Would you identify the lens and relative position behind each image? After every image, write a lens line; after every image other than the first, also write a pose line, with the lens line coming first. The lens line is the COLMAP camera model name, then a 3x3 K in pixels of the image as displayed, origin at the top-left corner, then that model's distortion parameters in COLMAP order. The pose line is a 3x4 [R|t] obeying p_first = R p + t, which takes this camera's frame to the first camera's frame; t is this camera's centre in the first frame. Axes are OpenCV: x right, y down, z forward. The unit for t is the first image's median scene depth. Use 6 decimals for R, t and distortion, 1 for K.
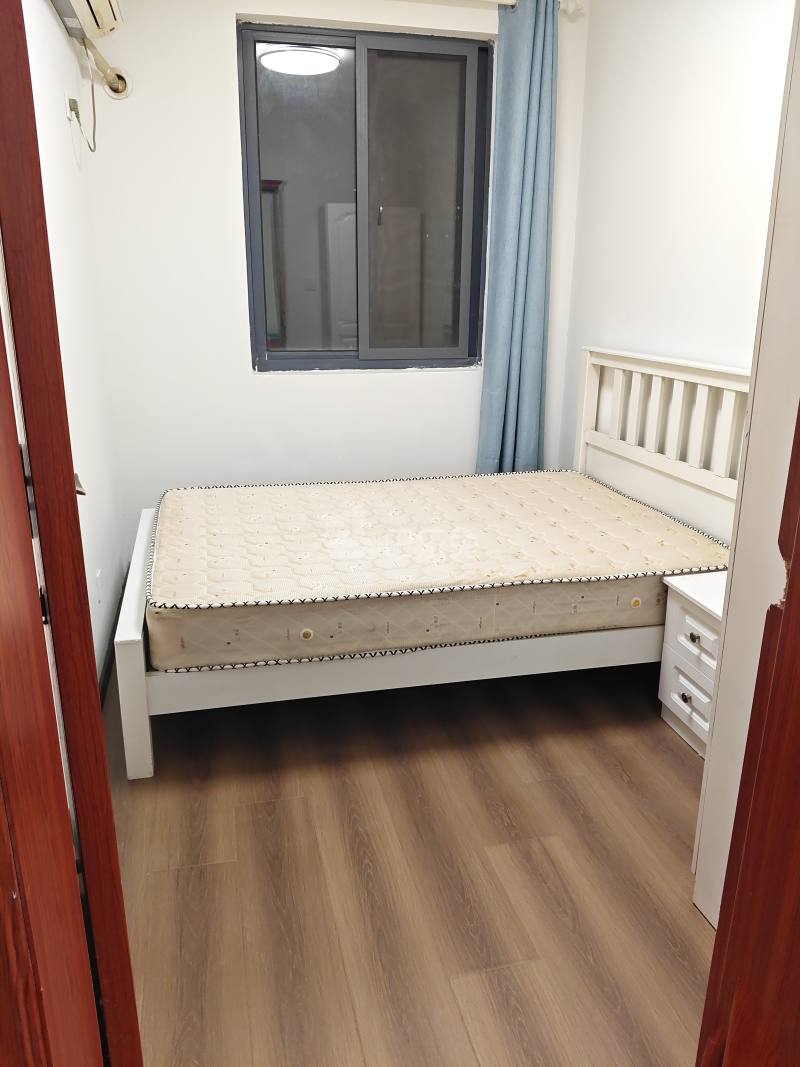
lens RADIAL K [[810.6, 0, 405.7], [0, 810.6, 556.9], [0, 0, 1]] dist [0.078020, -0.127540]
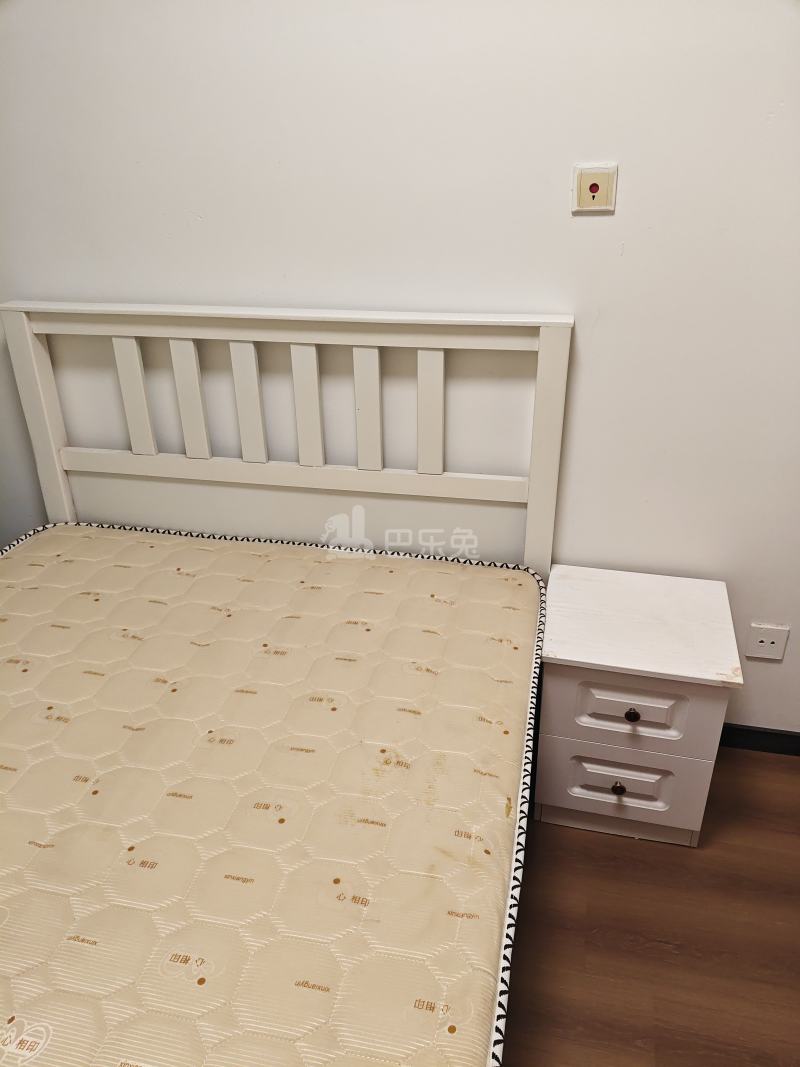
lens RADIAL K [[810.6, 0, 405.7], [0, 810.6, 556.9], [0, 0, 1]] dist [0.078020, -0.127540]
pose [[0.449250, -0.422158, 0.787374, -0.213525], [0.299187, 0.901519, 0.312651, -0.282058], [-0.841820, 0.095113, 0.531312, 0.732265]]
